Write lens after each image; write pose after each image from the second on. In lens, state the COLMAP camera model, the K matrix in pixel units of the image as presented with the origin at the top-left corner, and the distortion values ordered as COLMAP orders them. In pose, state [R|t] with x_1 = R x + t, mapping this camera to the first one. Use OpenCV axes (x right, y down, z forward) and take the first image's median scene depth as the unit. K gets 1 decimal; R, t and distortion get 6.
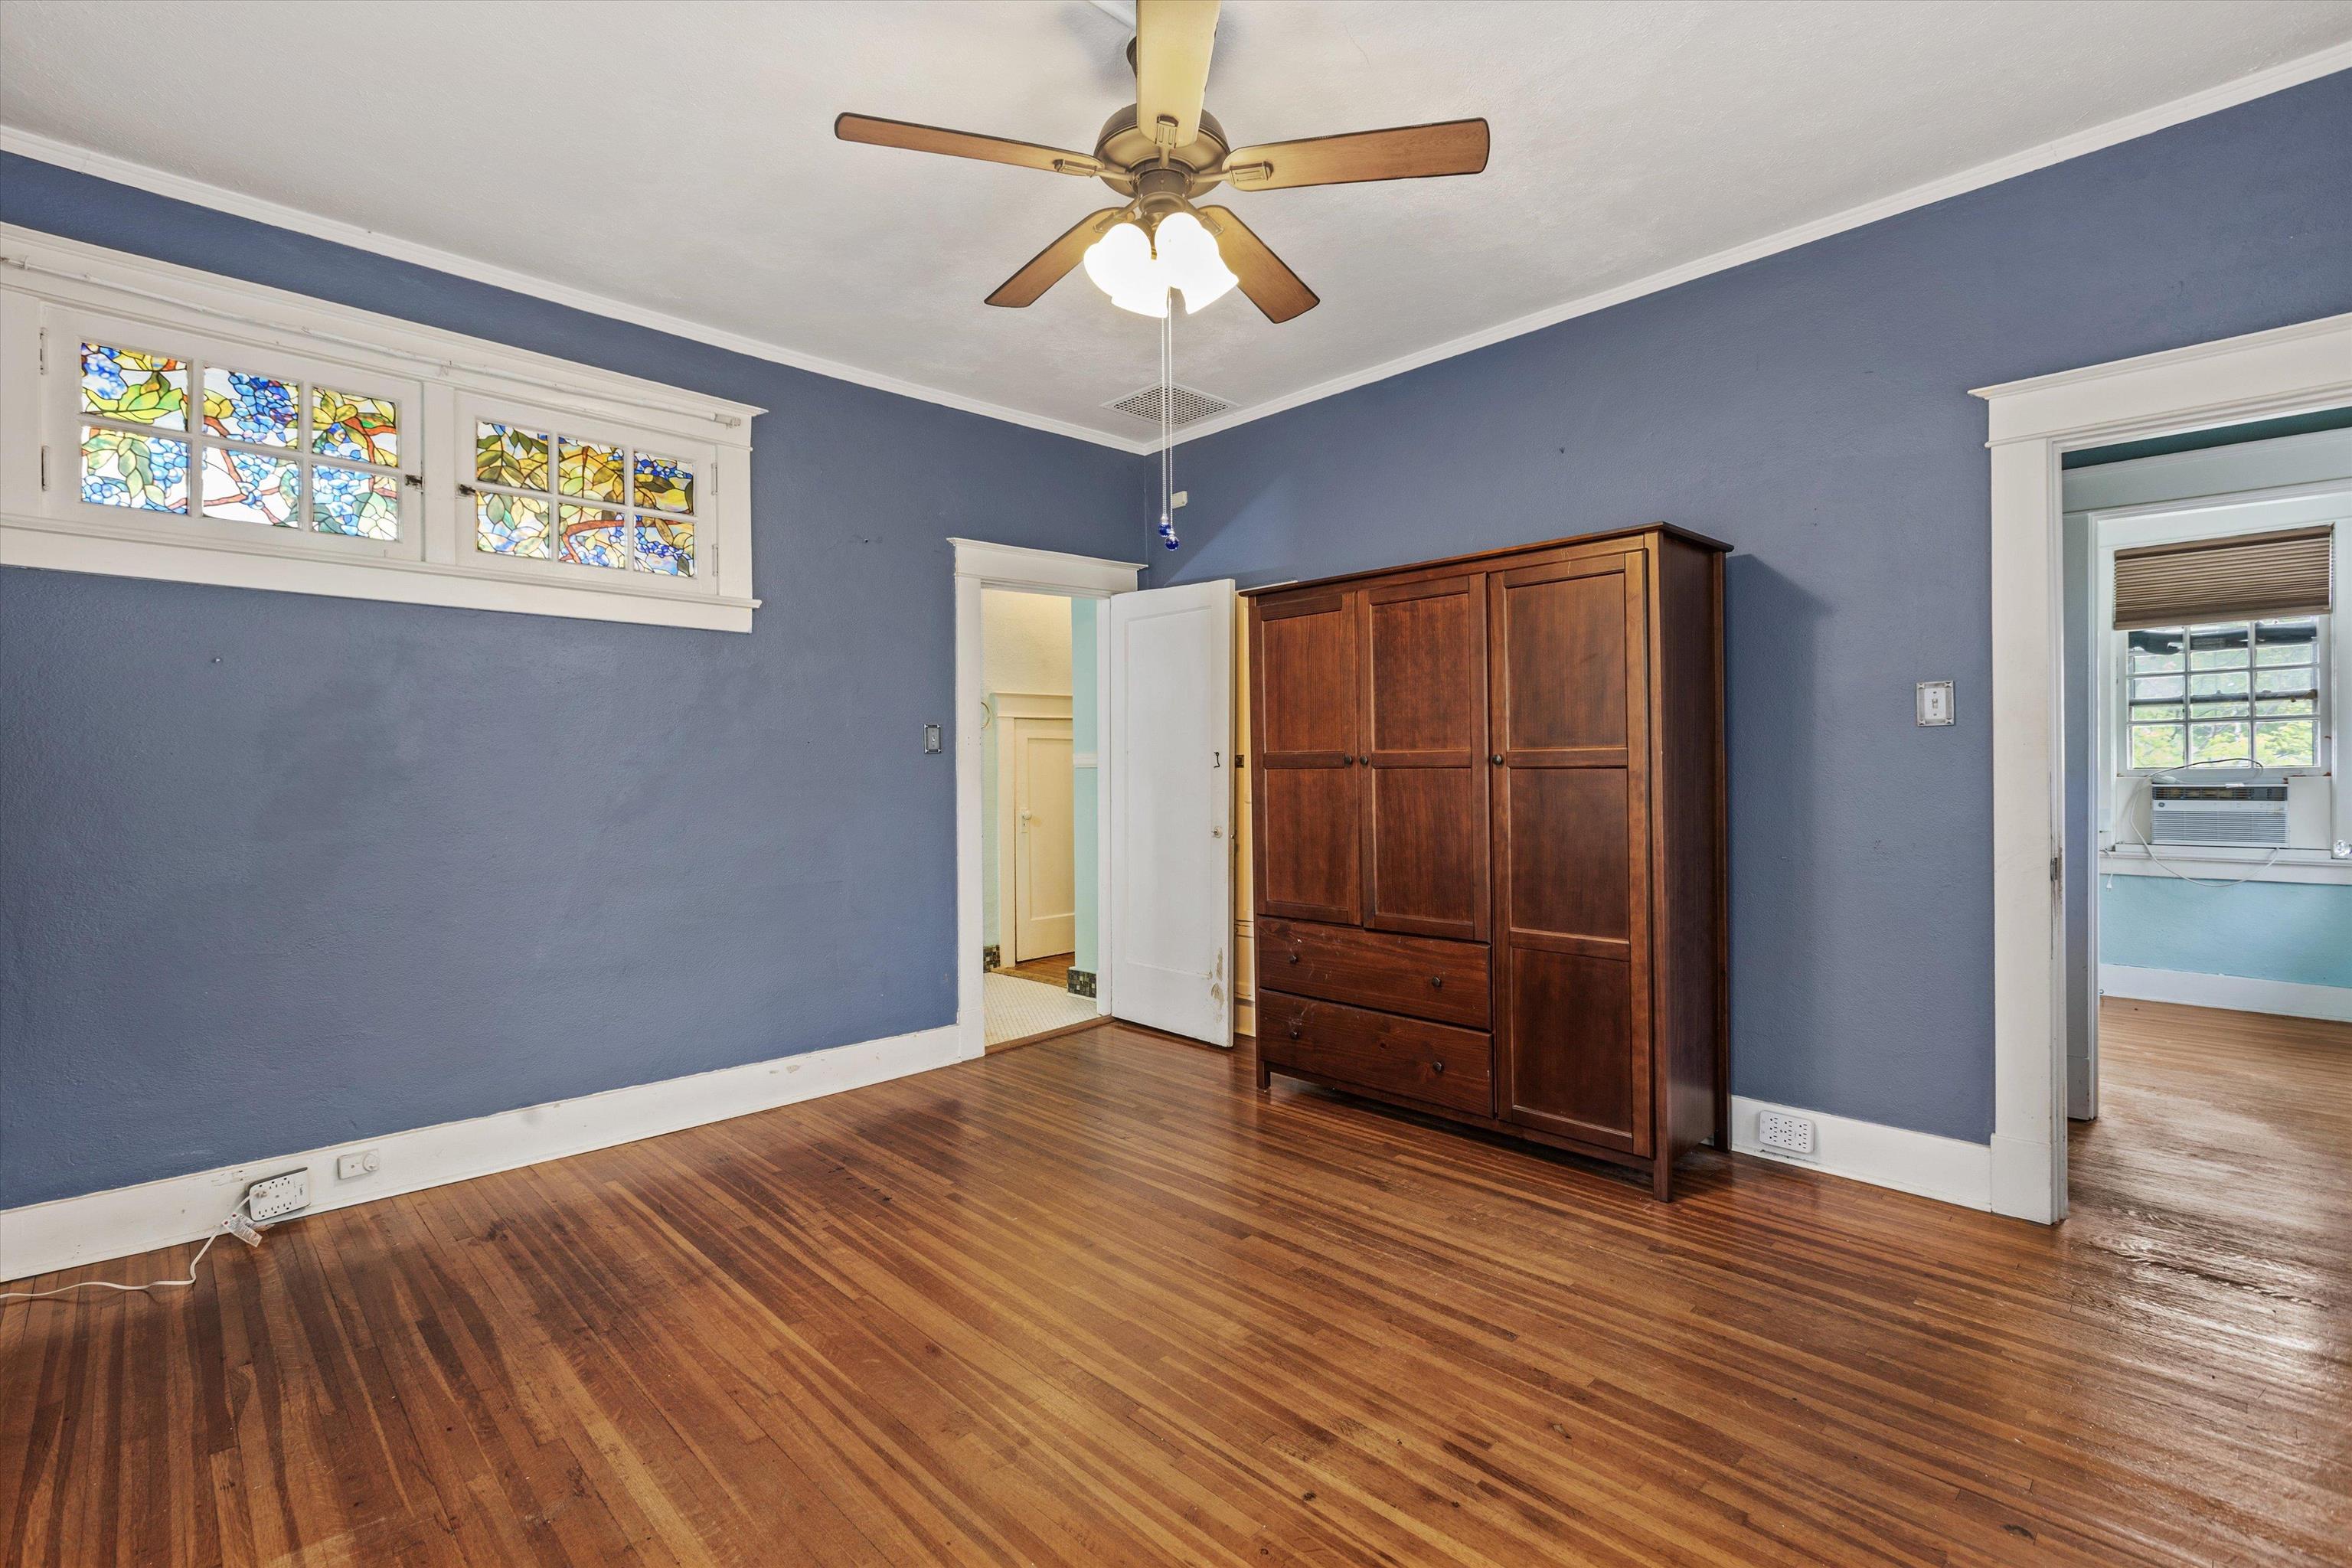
lens RADIAL K [[1062.8, 0, 1162.8], [0, 1062.8, 782.9], [0, 0, 1]] dist [0.002010, -0.000952]
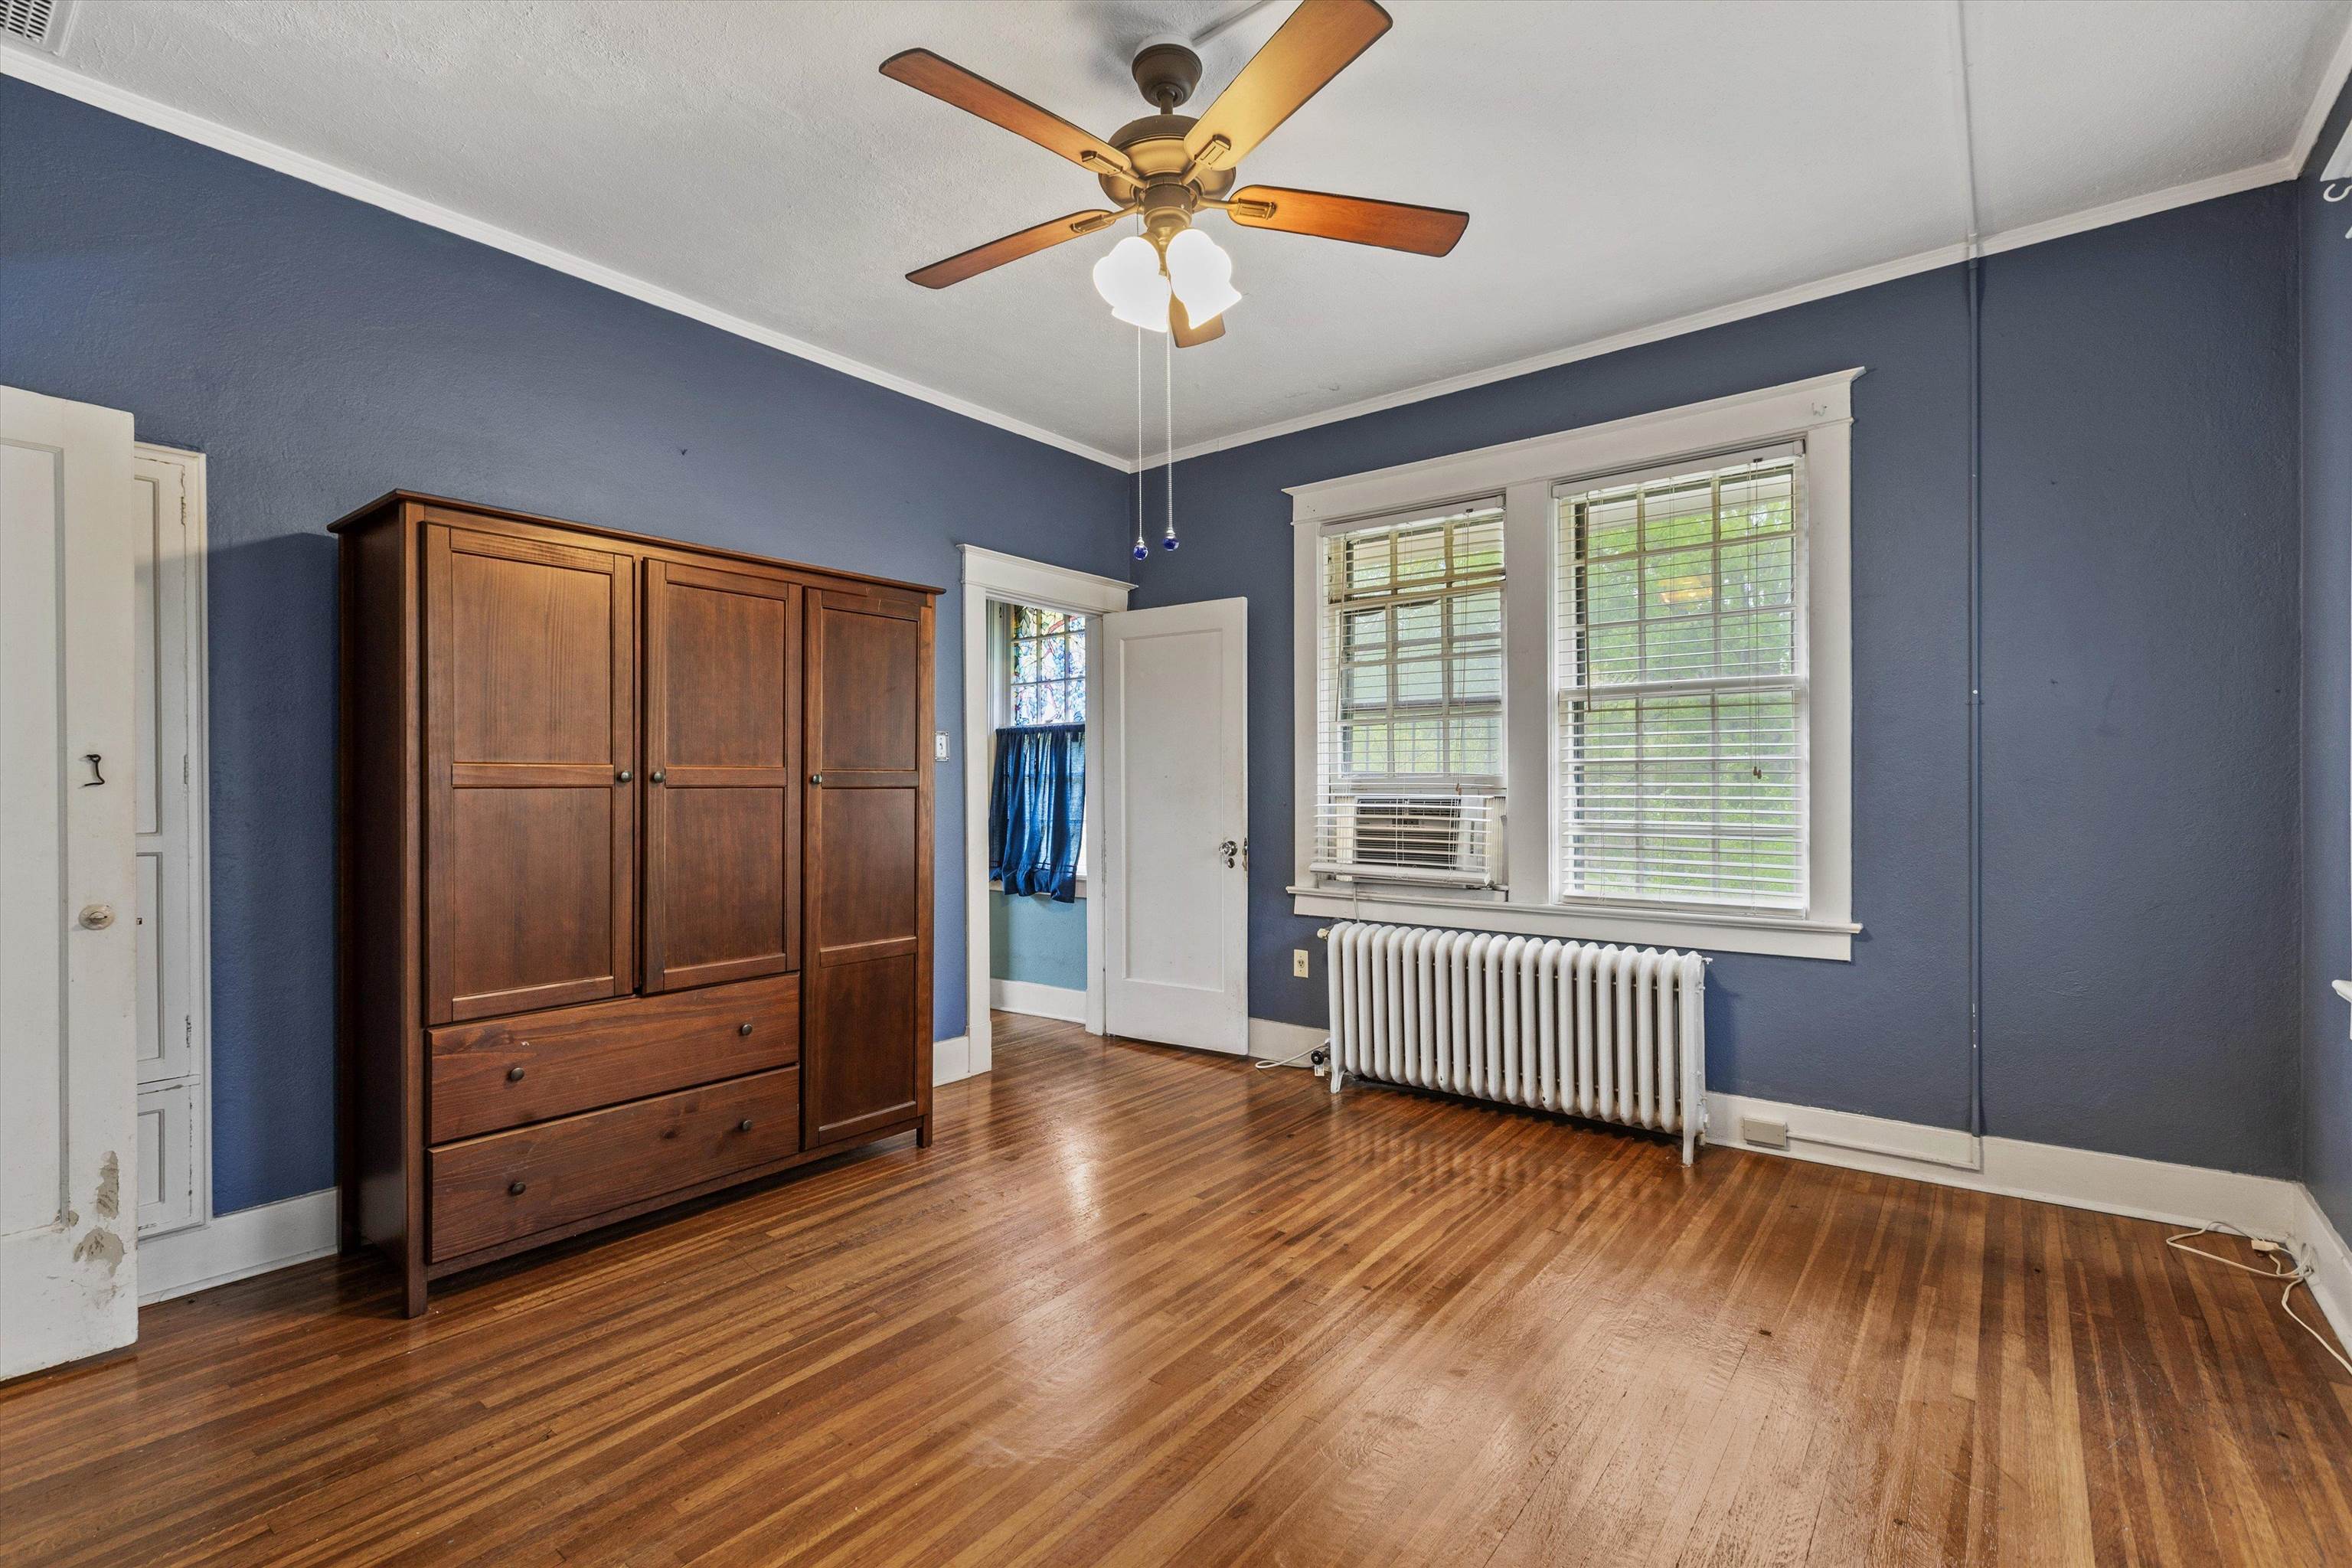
lens RADIAL K [[1062.8, 0, 1170.5], [0, 1062.8, 783.0], [0, 0, 1]] dist [0.002010, -0.000952]
pose [[-0.138596, 0.012288, 0.990273, -0.746266], [0.017206, 0.999802, -0.009998, -0.003487], [-0.990200, 0.015653, -0.138780, 0.856893]]
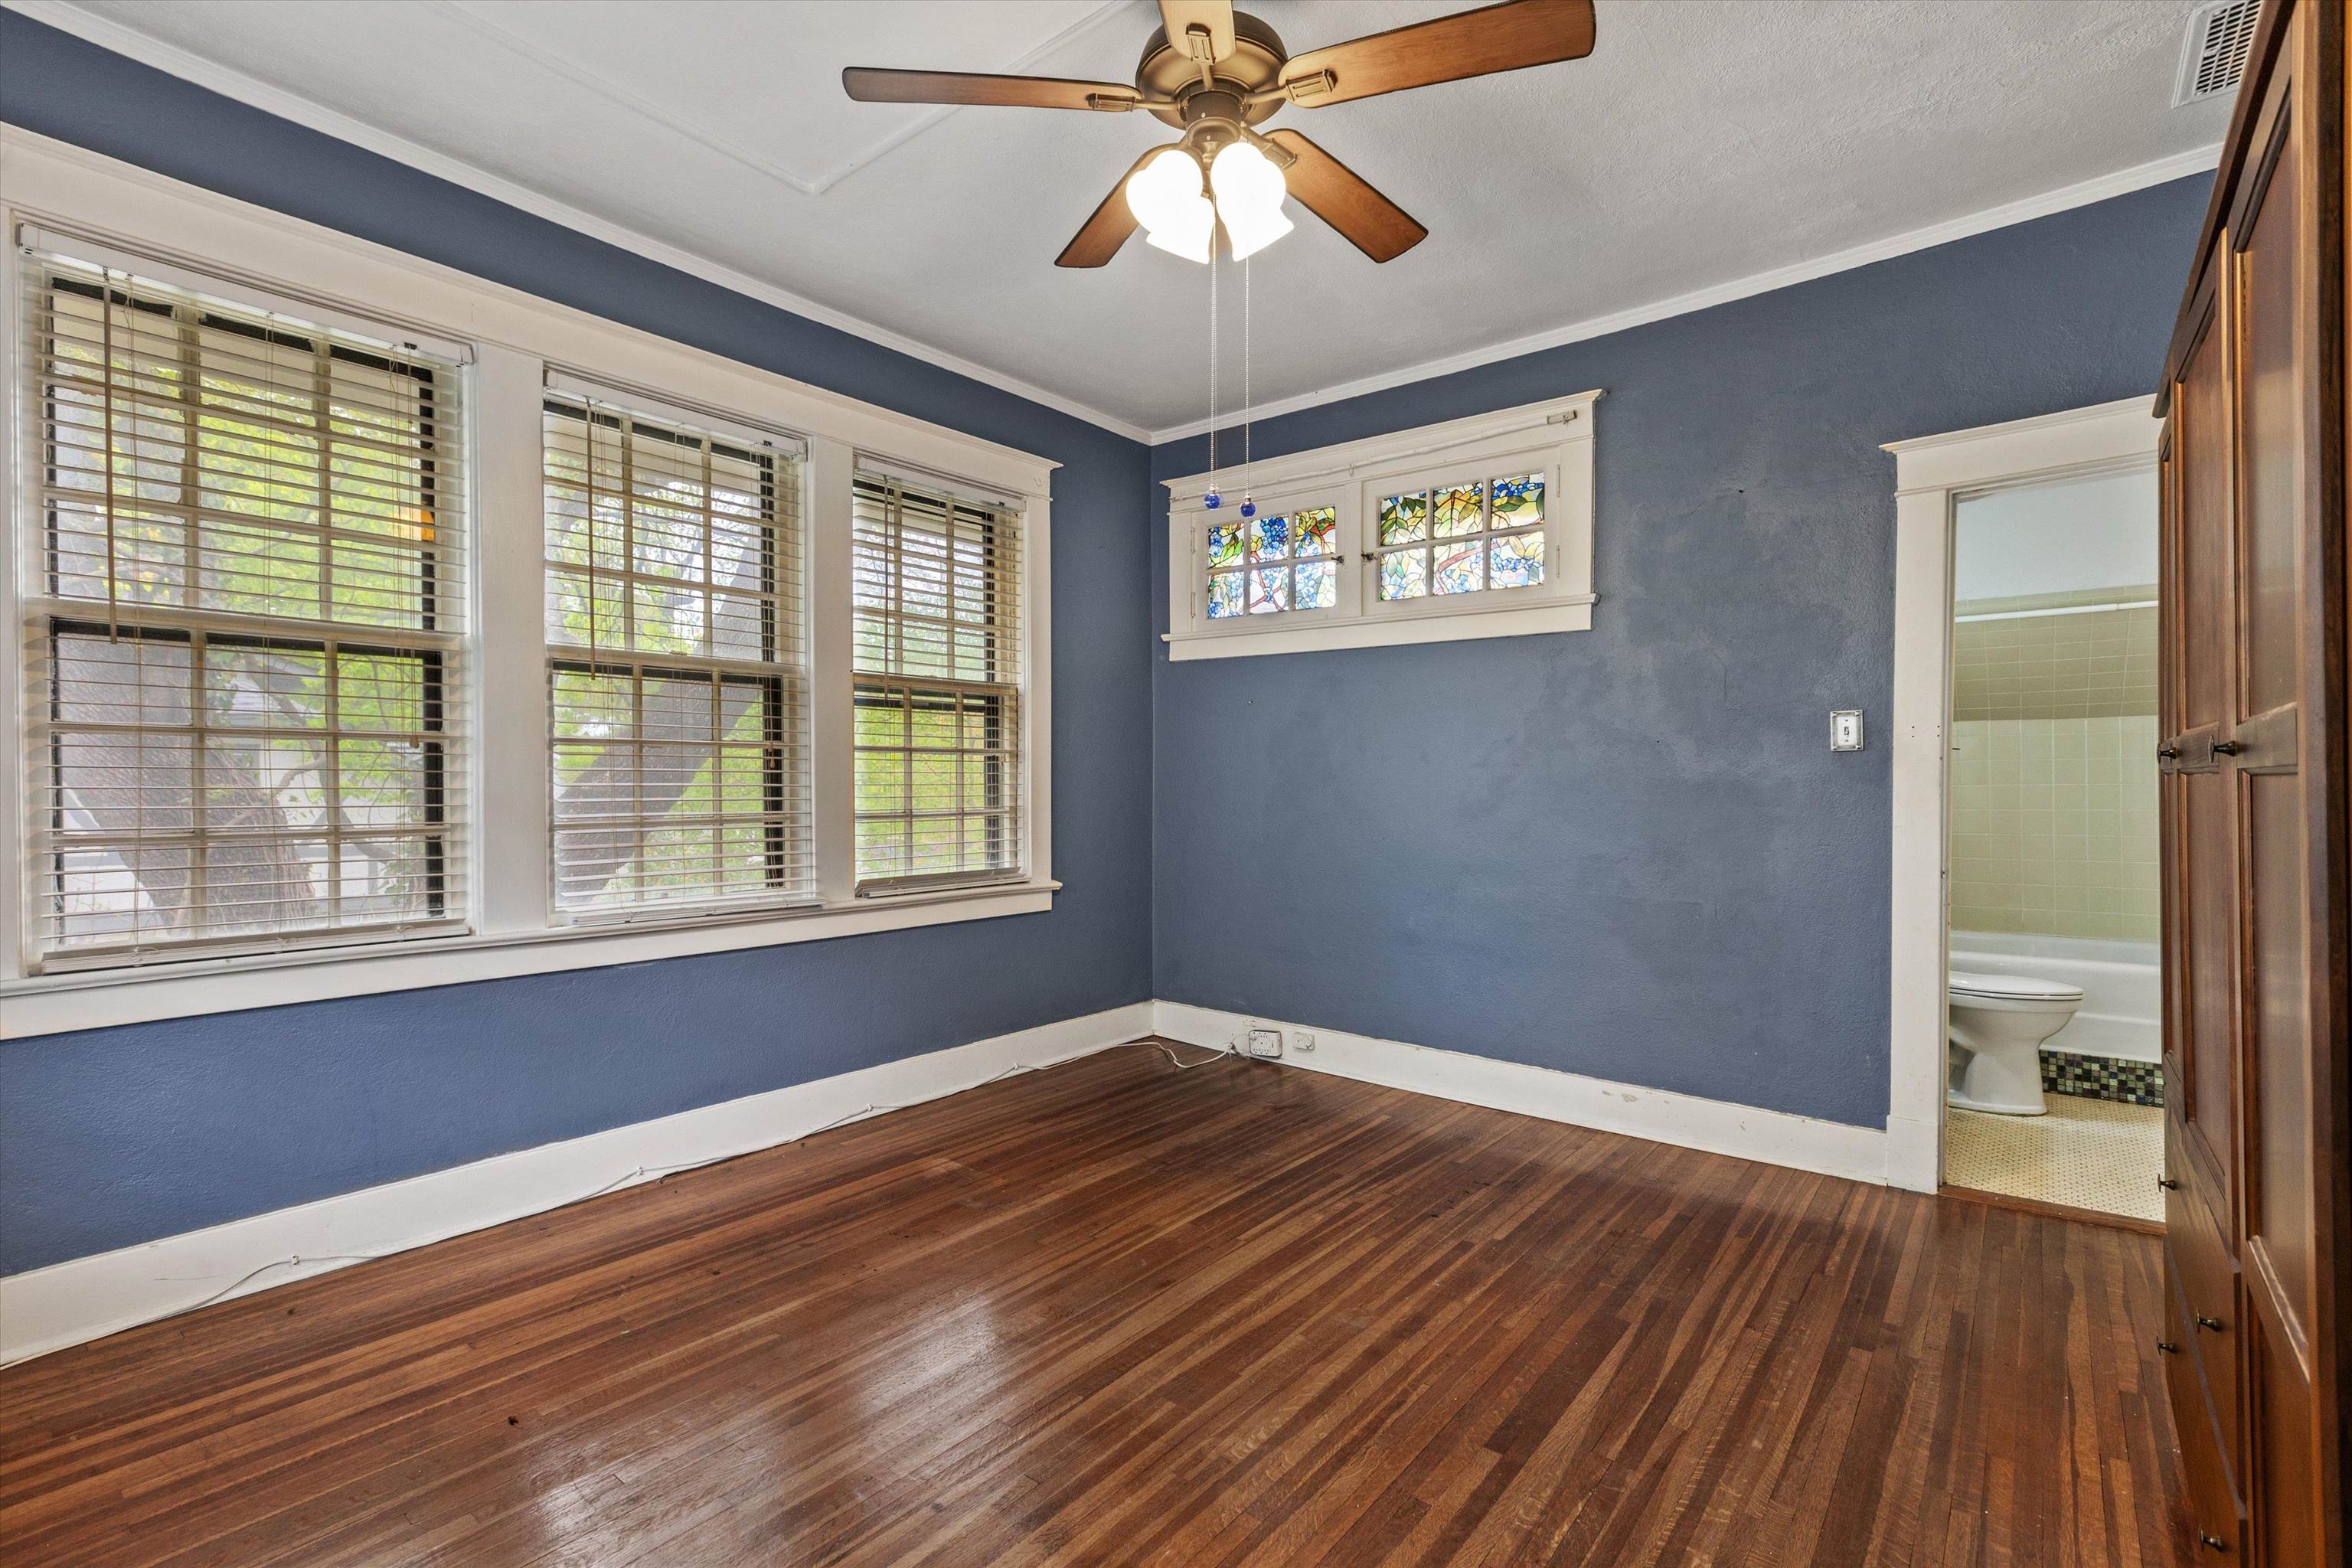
lens RADIAL K [[1062.8, 0, 1160.2], [0, 1062.8, 792.8], [0, 0, 1]] dist [0.002010, -0.000952]
pose [[0.115945, 0.021292, -0.993027, 0.660325], [-0.016830, 0.999669, 0.019470, -0.006196], [0.993113, 0.014456, 0.116264, 0.636787]]
